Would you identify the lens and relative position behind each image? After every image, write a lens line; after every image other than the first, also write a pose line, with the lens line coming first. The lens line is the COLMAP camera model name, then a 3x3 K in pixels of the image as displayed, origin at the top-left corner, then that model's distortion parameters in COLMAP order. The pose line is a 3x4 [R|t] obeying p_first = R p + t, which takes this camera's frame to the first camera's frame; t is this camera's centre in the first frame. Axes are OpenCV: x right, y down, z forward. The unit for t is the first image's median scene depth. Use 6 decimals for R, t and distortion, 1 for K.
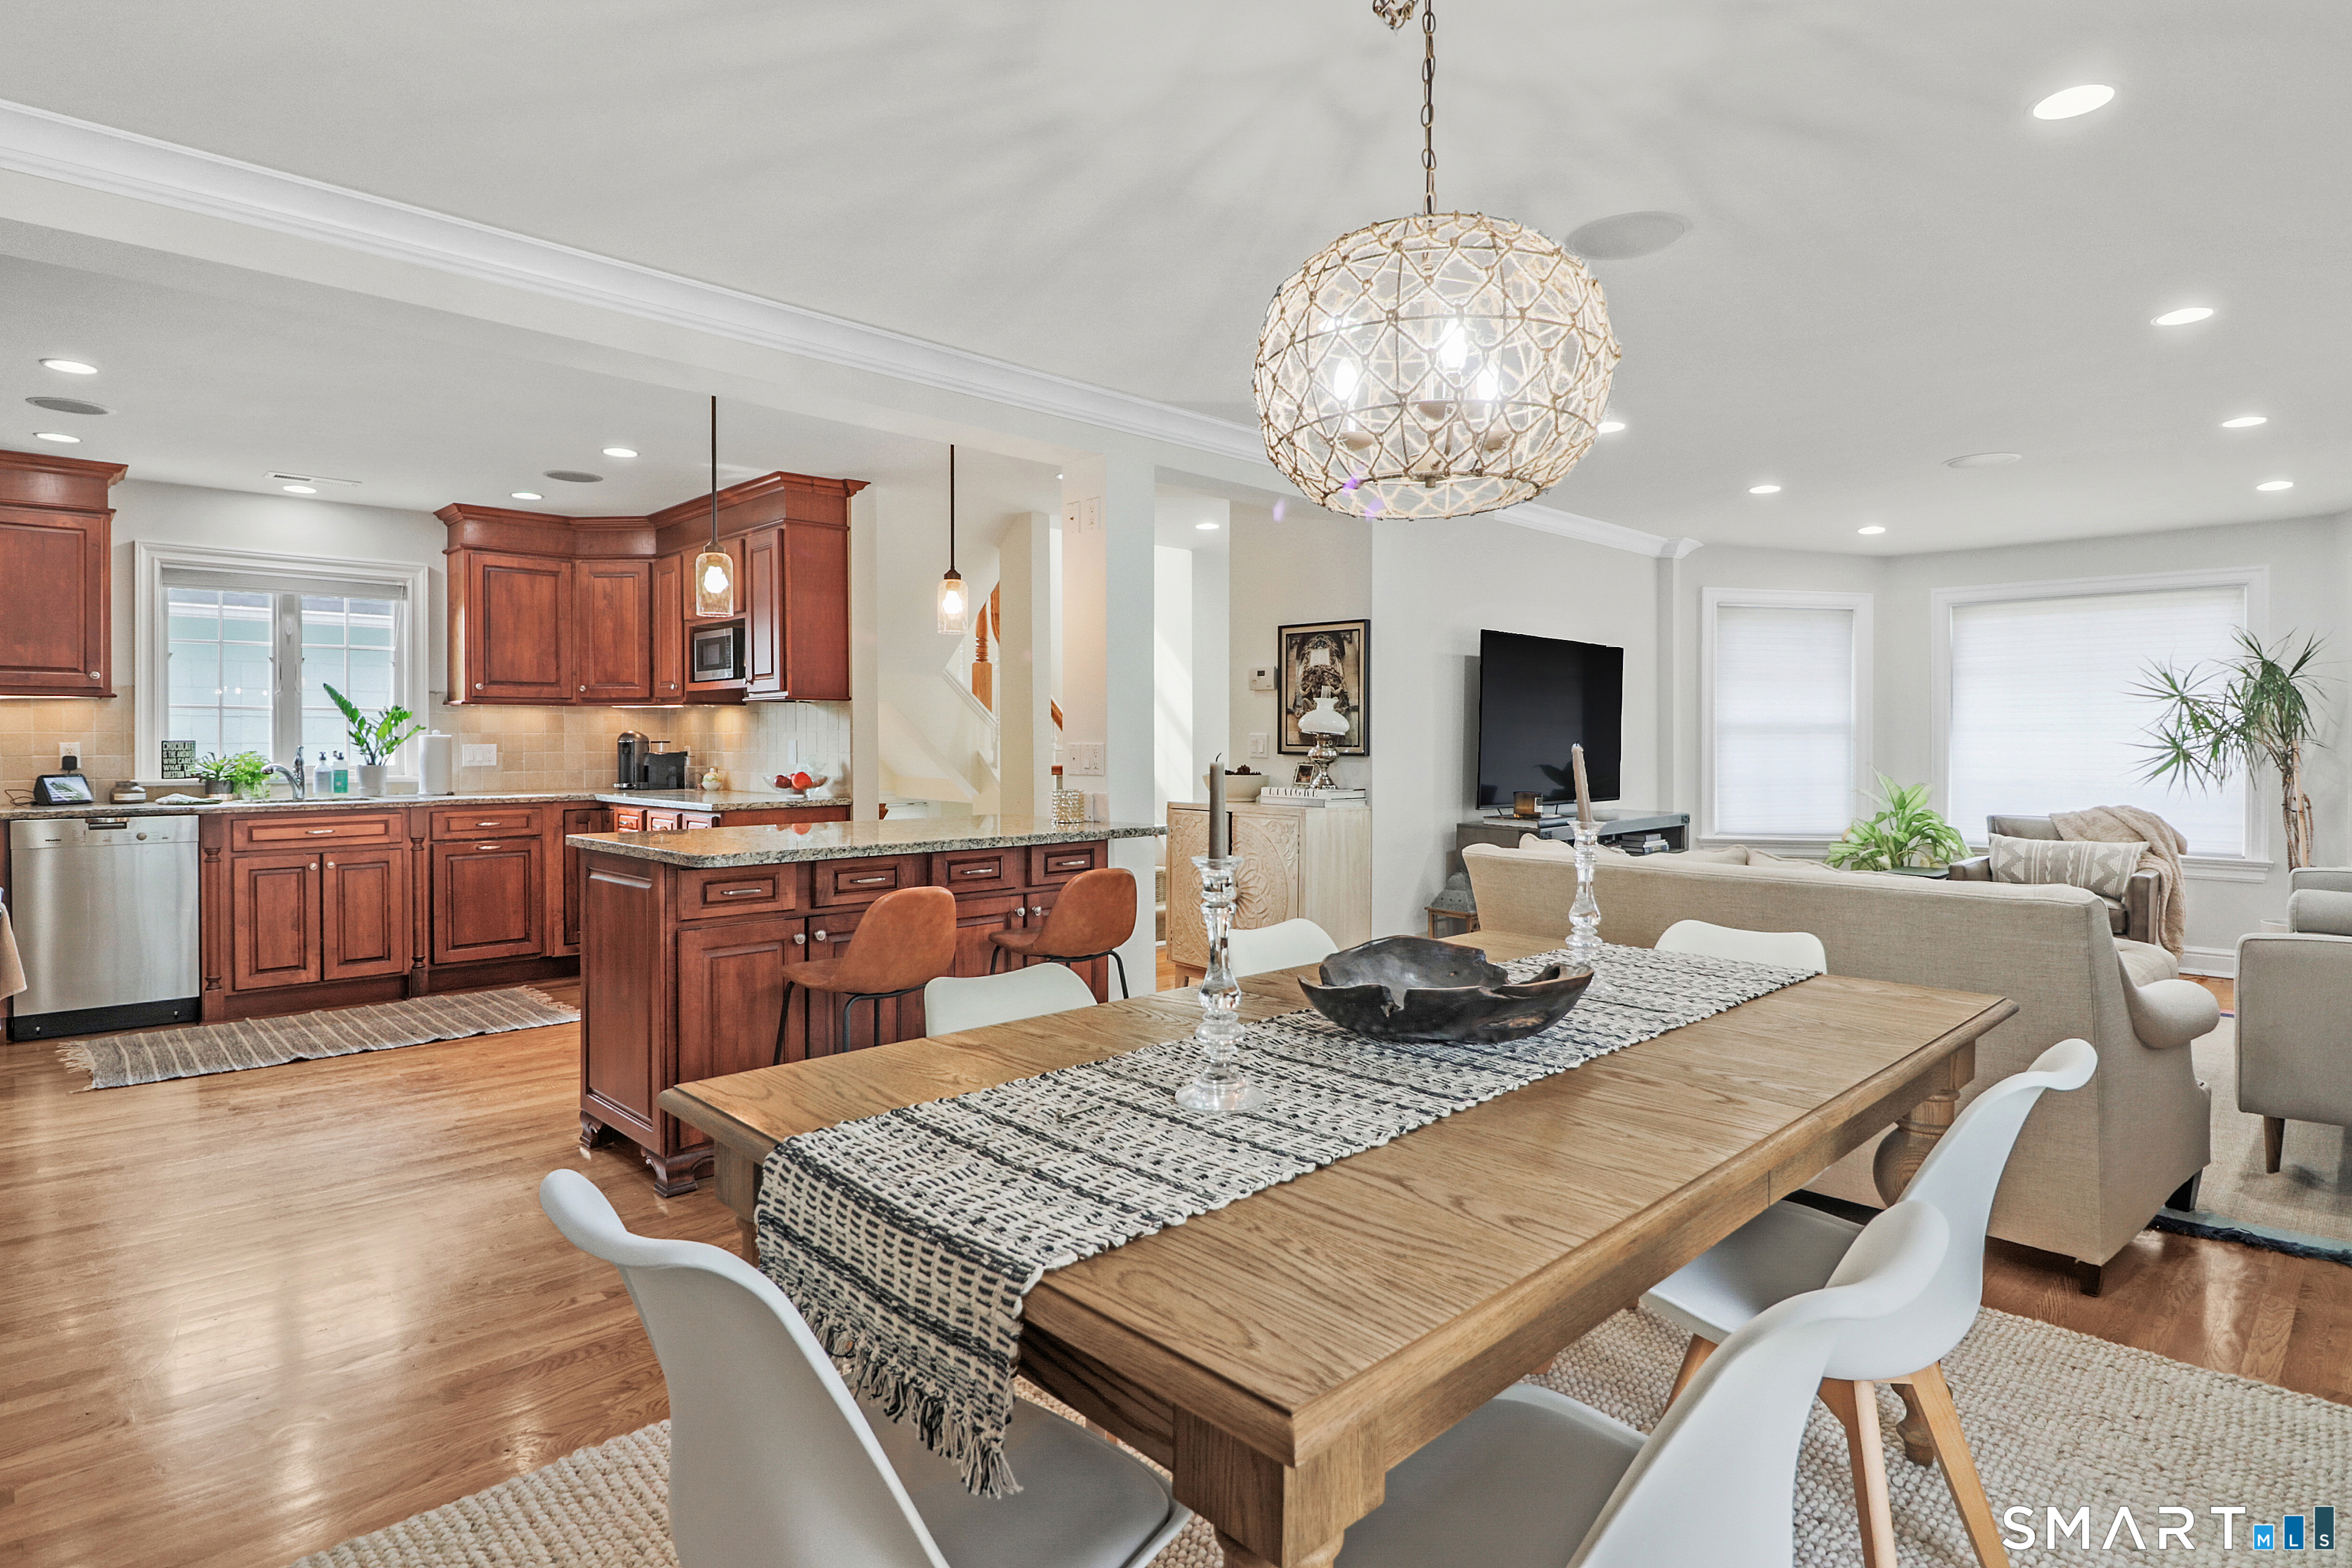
lens RADIAL K [[1179.0, 0, 1163.4], [0, 1179.0, 759.3], [0, 0, 1]] dist [-0.026550, -0.003320]
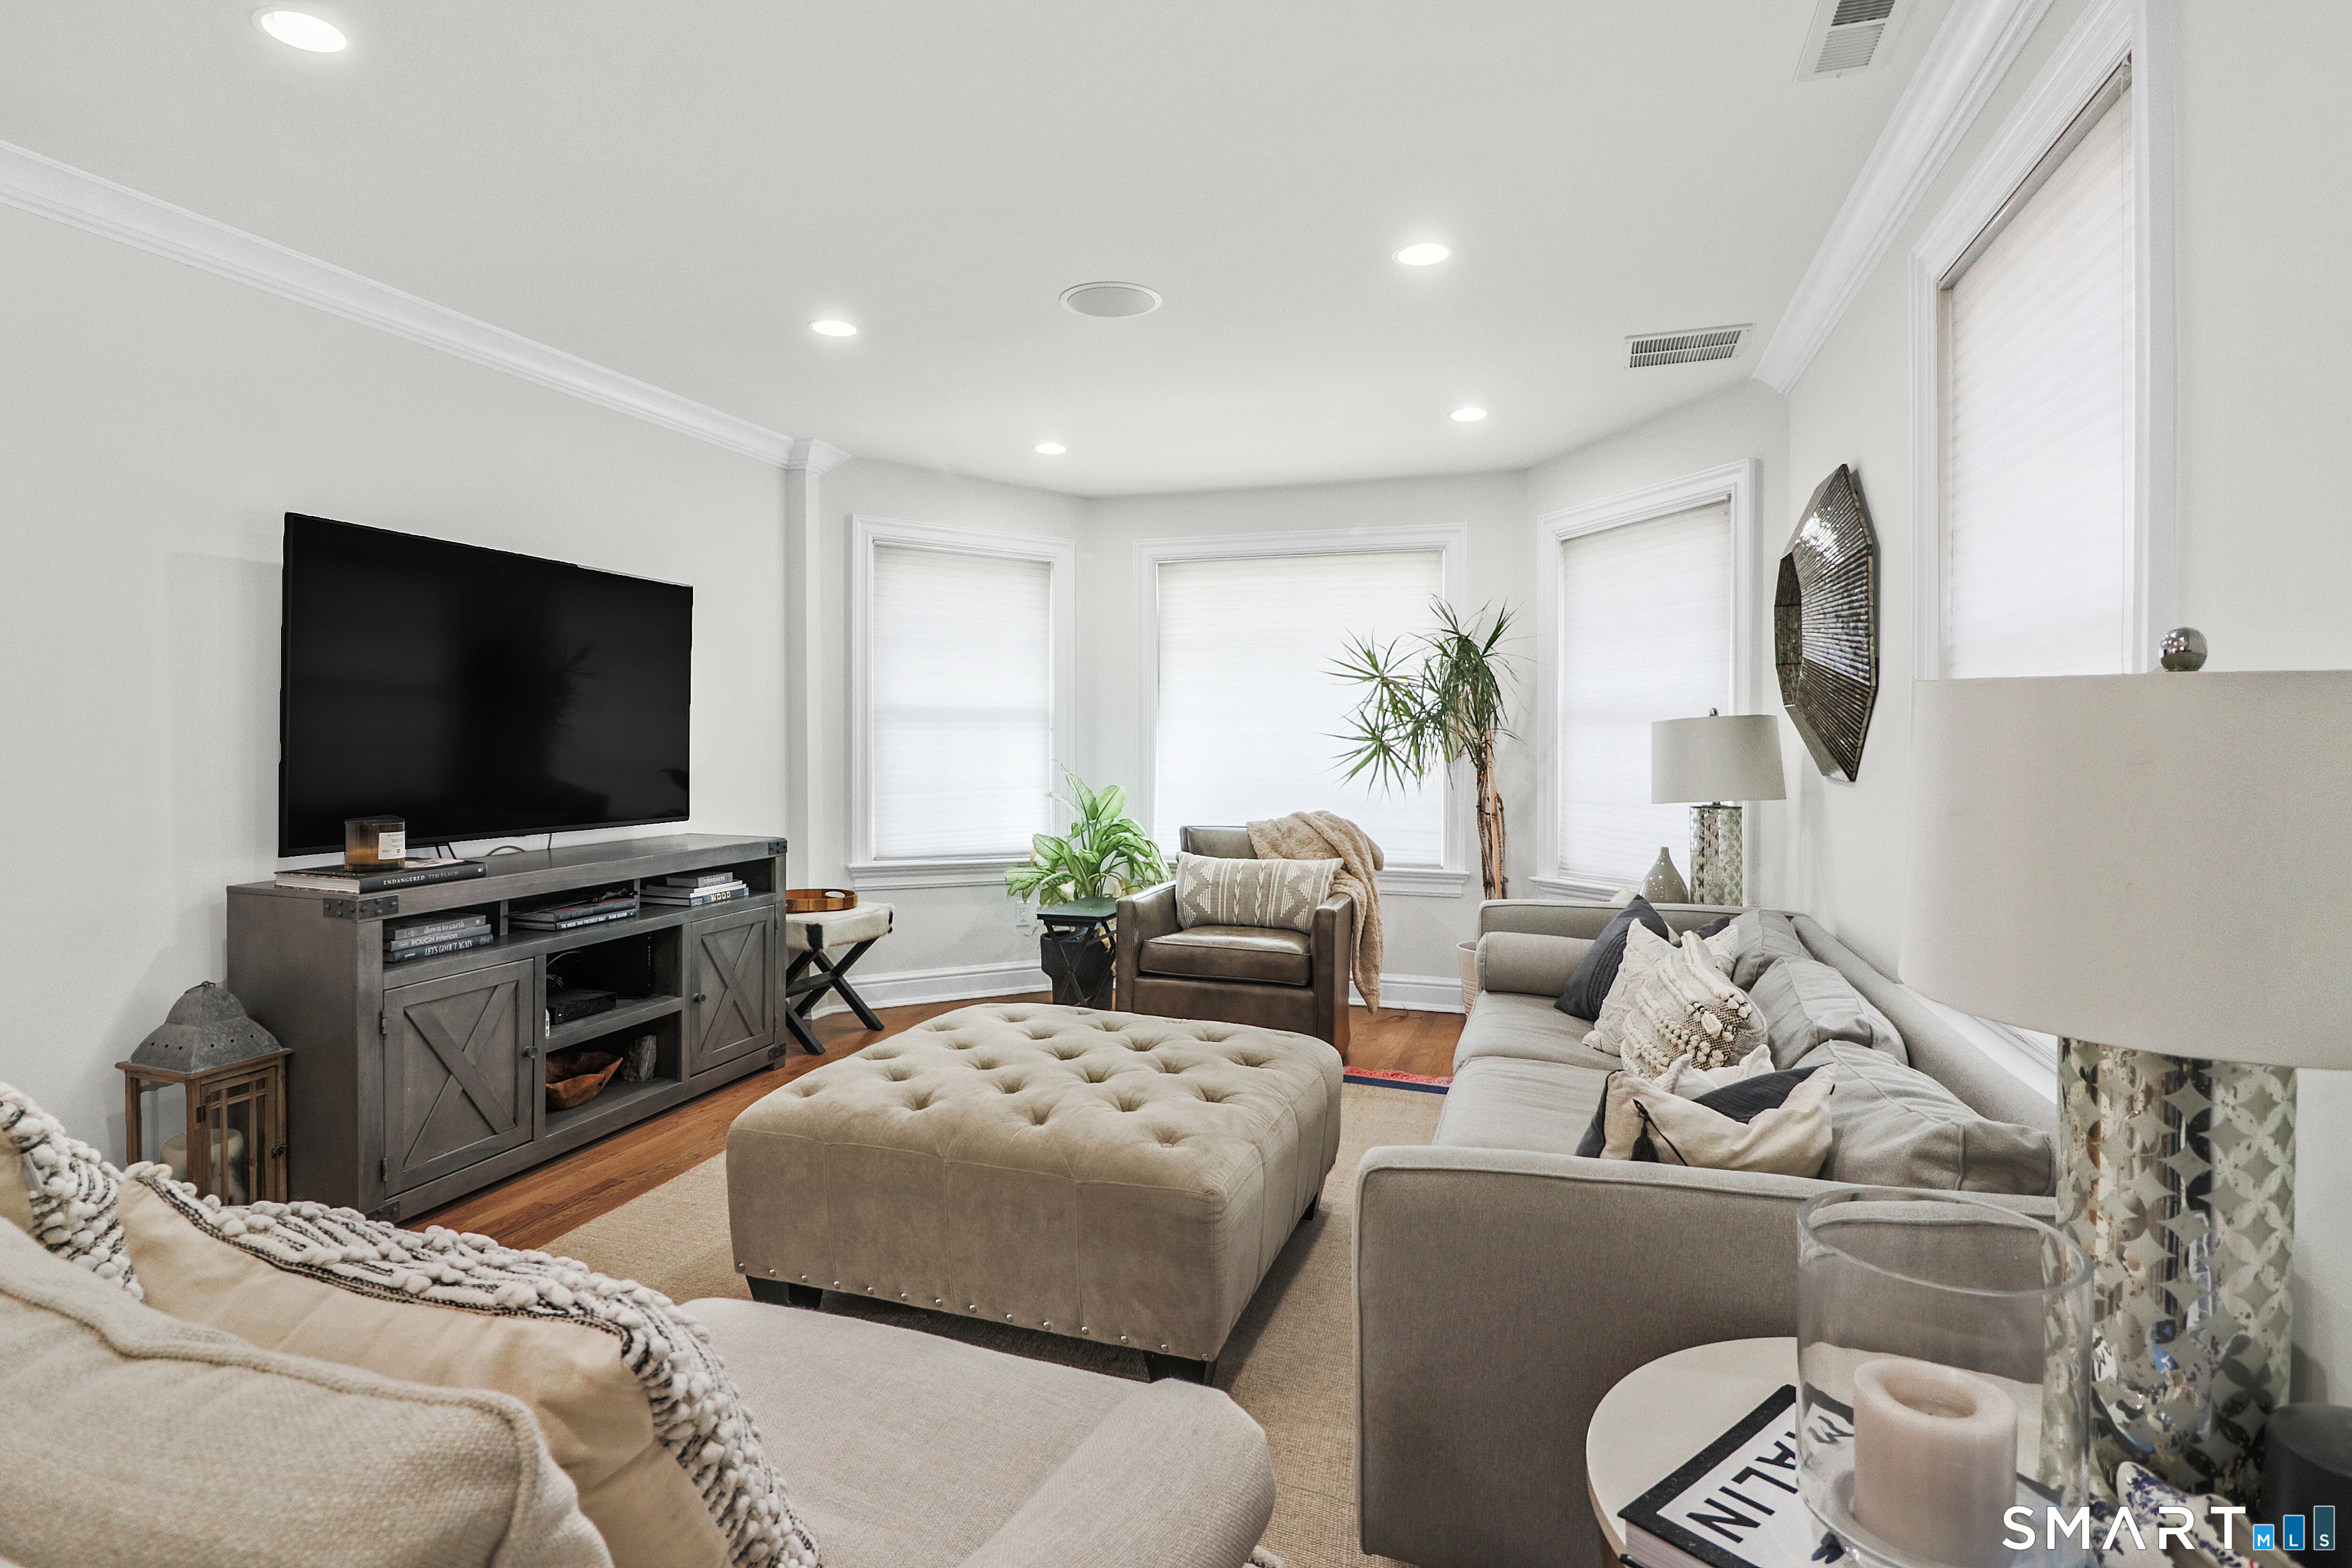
lens RADIAL K [[1179.0, 0, 1180.3], [0, 1179.0, 777.0], [0, 0, 1]] dist [-0.026550, -0.003320]
pose [[0.870983, -0.014704, 0.491092, 0.348422], [0.006184, 0.999801, 0.018969, 0.000173], [-0.491274, -0.013485, 0.870901, 0.340148]]
